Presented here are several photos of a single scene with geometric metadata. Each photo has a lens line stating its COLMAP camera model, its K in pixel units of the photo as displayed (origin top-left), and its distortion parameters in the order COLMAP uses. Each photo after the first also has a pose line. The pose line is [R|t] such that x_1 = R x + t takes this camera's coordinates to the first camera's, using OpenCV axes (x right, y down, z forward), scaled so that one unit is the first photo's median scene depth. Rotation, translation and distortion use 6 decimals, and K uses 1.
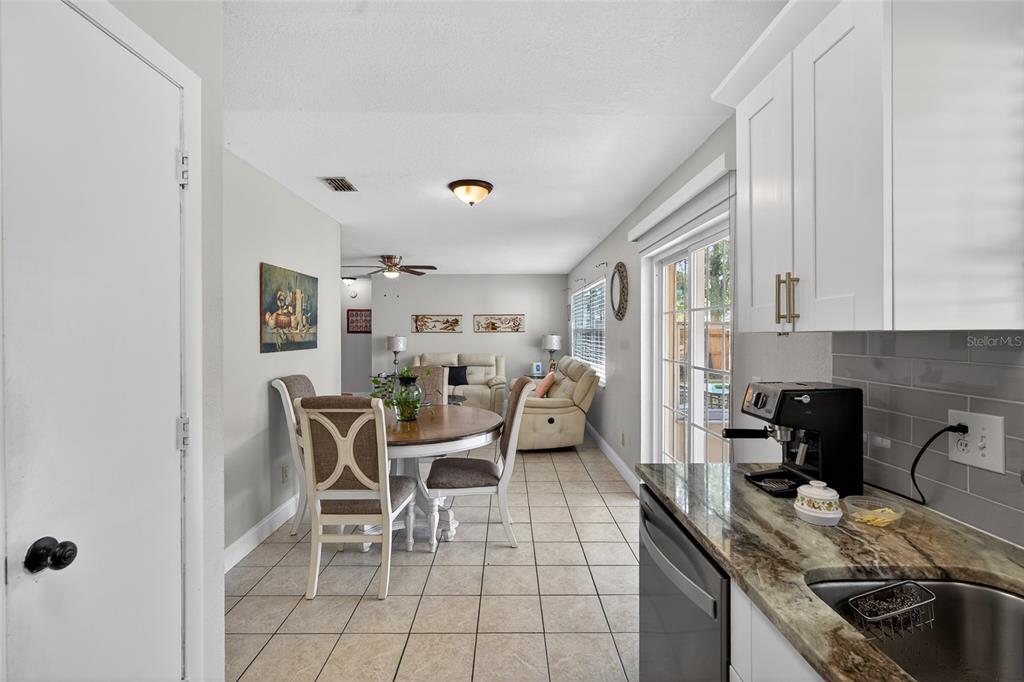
lens RADIAL K [[484.2, 0, 514.2], [0, 484.2, 336.1], [0, 0, 1]] dist [0.005053, 0.000978]
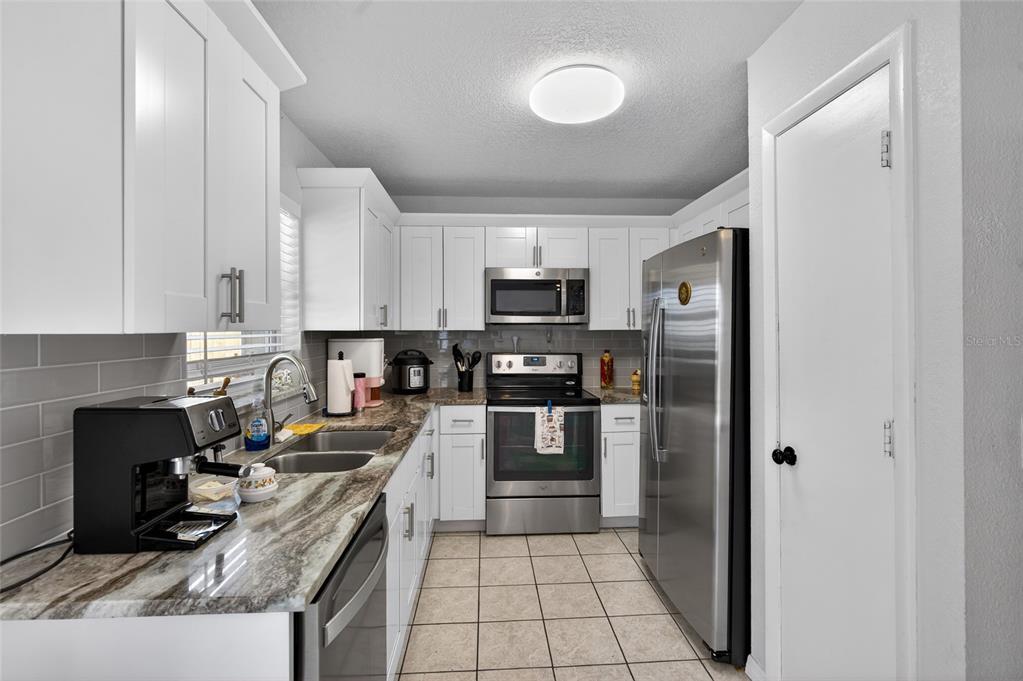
lens RADIAL K [[483.7, 0, 512.6], [0, 483.7, 333.4], [0, 0, 1]] dist [0.005053, 0.000978]
pose [[-0.999263, -0.004208, -0.038147, 0.071335], [-0.004711, 0.999903, 0.013109, -0.031506], [0.038088, 0.013279, -0.999186, 2.302776]]
